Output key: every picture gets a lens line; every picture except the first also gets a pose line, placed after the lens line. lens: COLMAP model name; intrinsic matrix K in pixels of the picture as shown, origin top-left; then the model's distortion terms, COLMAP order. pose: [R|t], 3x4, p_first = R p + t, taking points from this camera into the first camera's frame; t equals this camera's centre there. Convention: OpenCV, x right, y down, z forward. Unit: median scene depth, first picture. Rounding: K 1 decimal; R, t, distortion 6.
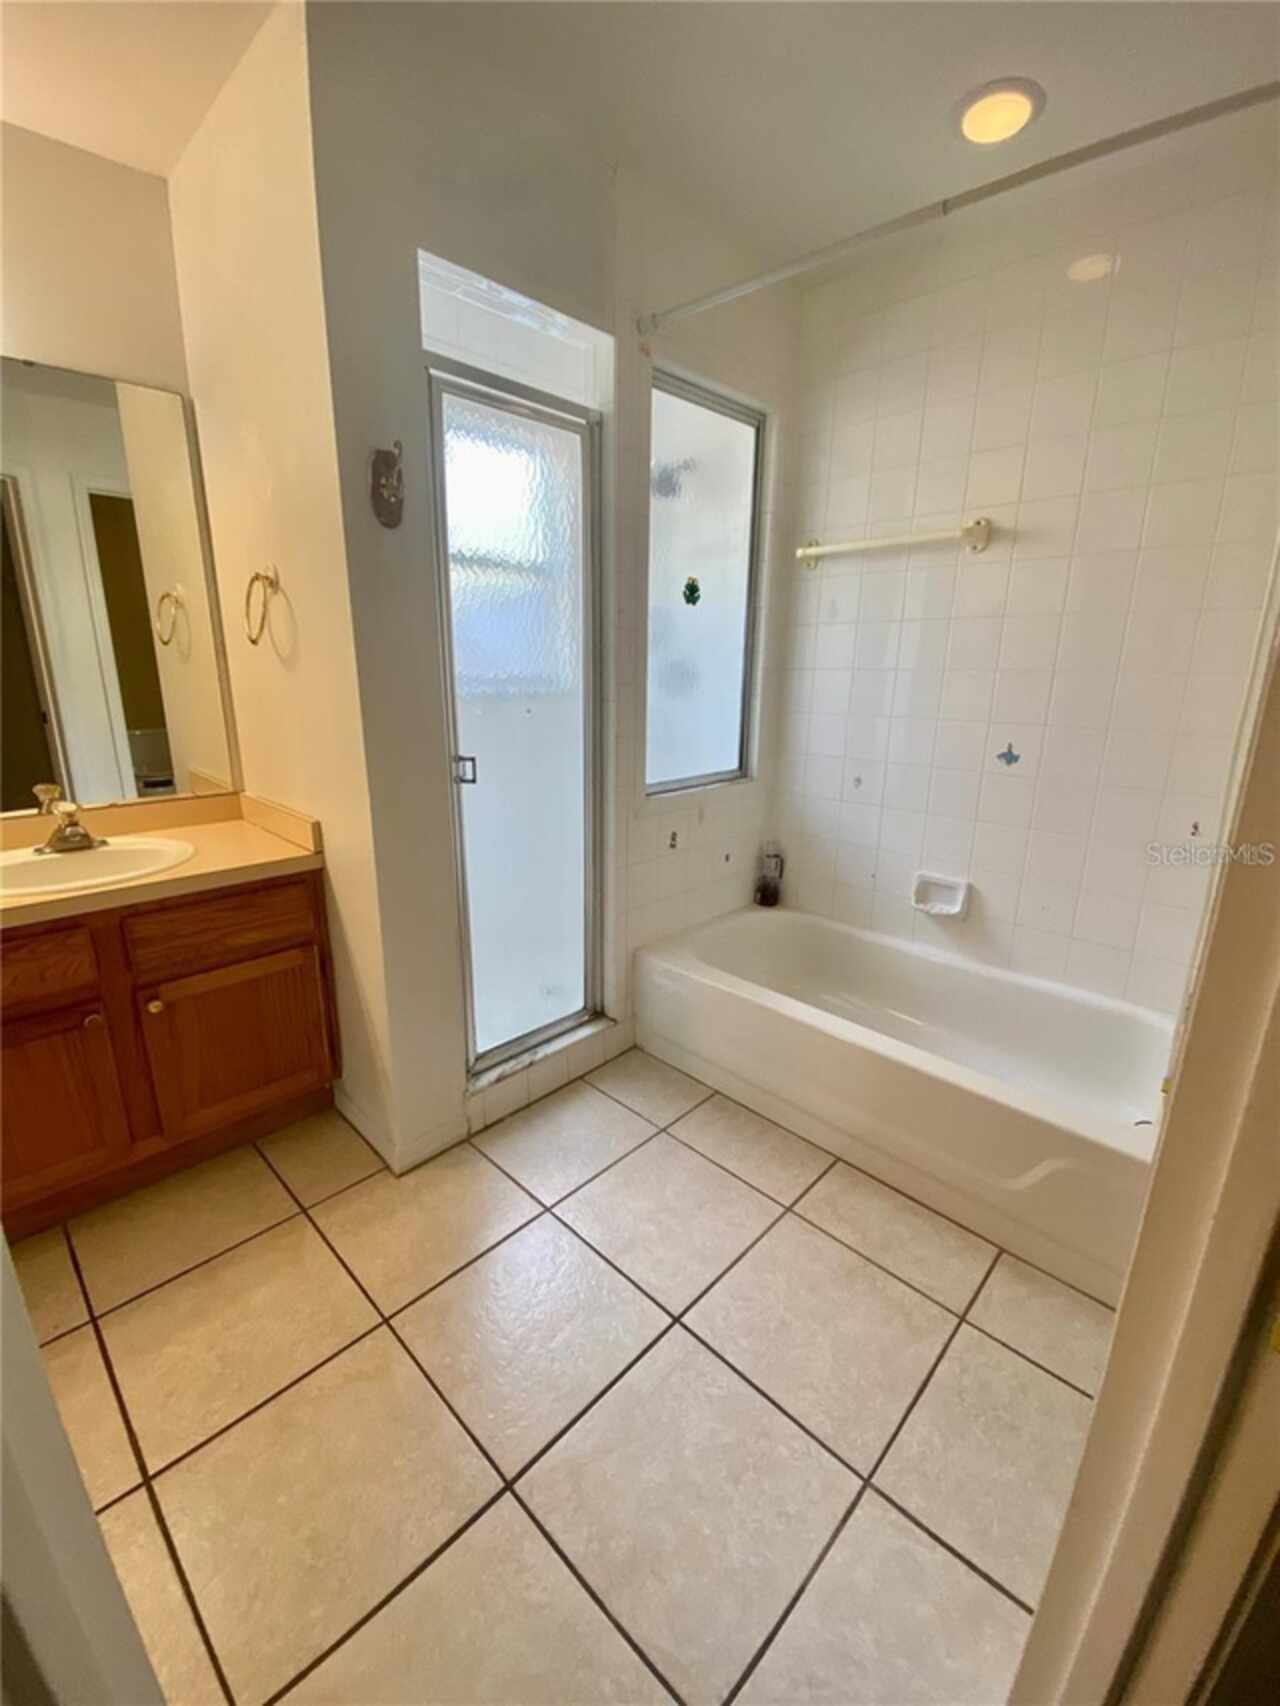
lens RADIAL K [[696.8, 0, 634.7], [0, 696.8, 853.1], [0, 0, 1]] dist [0.002815, -0.006494]
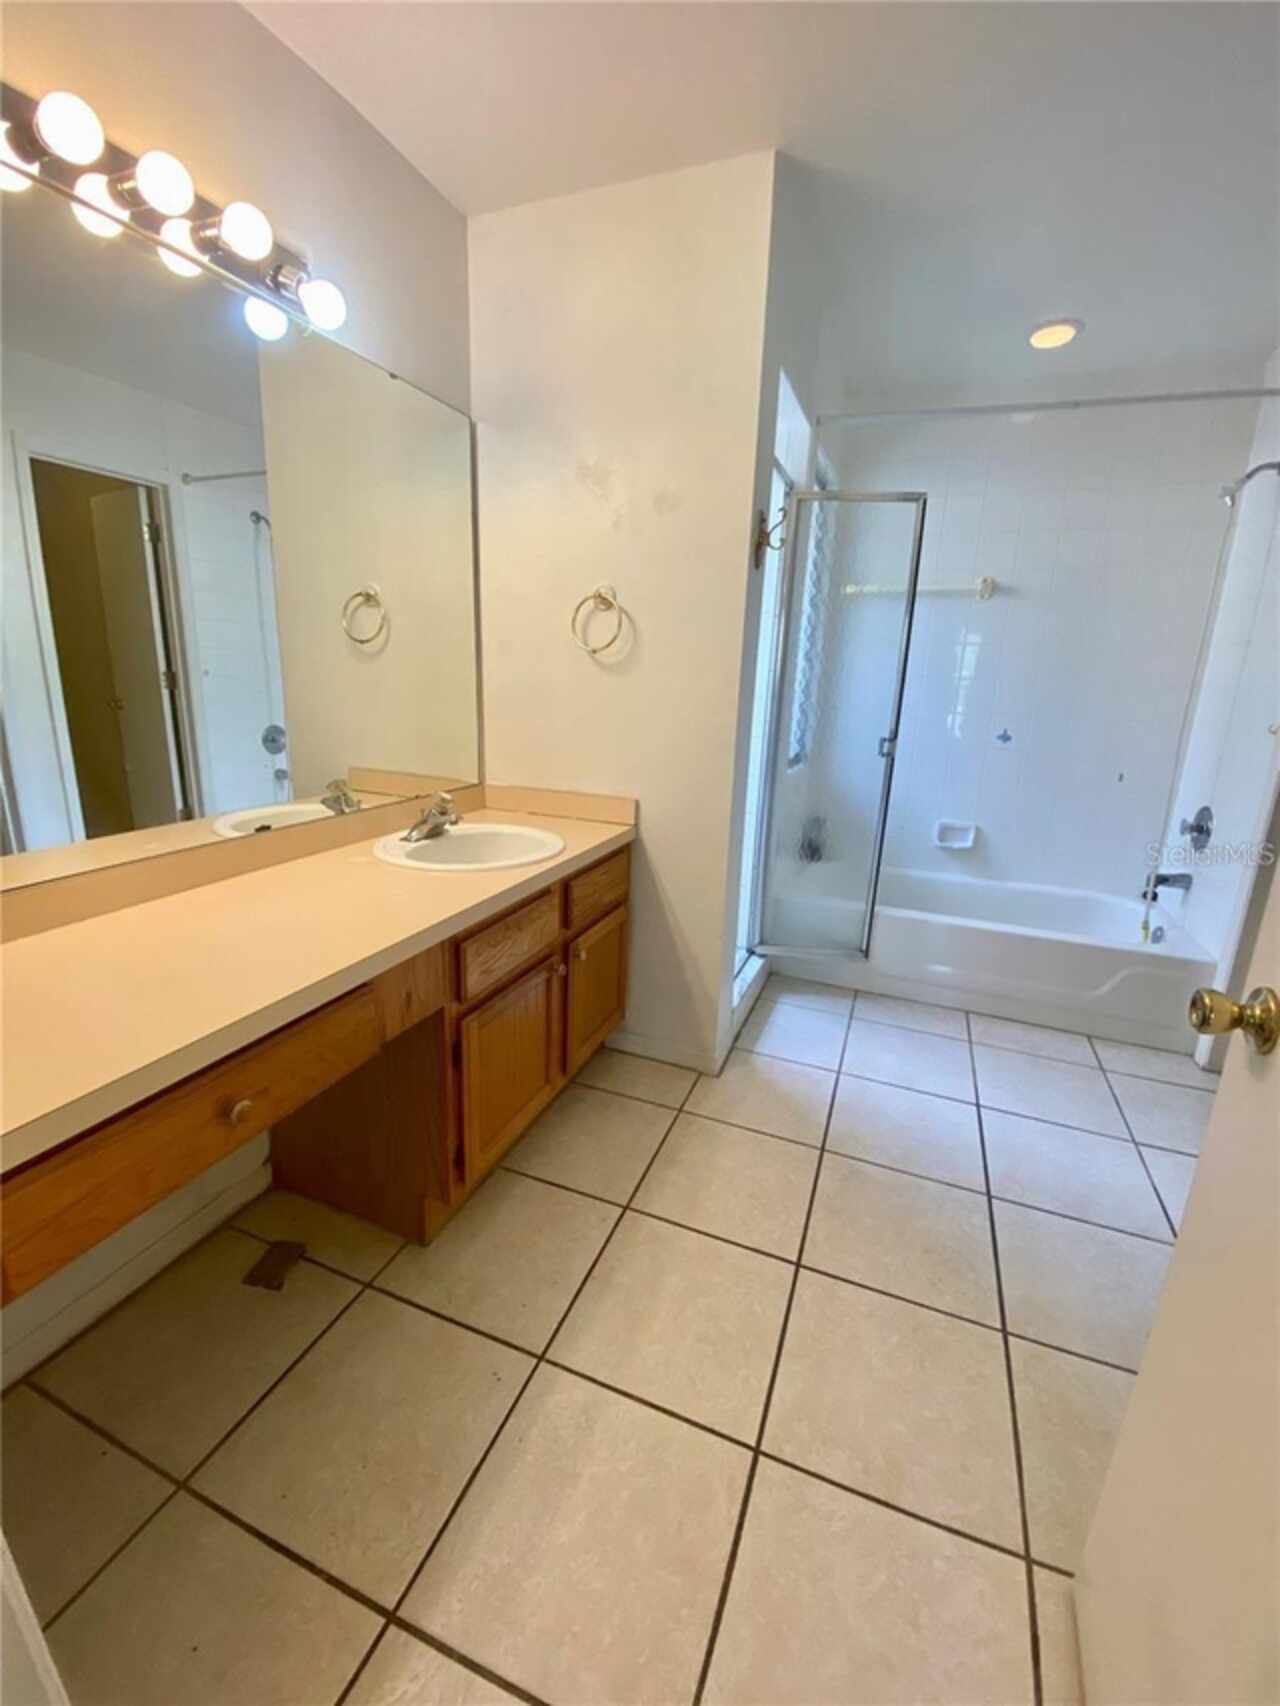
lens RADIAL K [[696.8, 0, 634.0], [0, 696.8, 861.6], [0, 0, 1]] dist [0.002815, -0.006494]
pose [[0.926826, -0.083819, 0.366016, -0.782575], [0.080663, 0.996454, 0.023935, 0.028474], [-0.366724, 0.007341, 0.930301, -0.104204]]
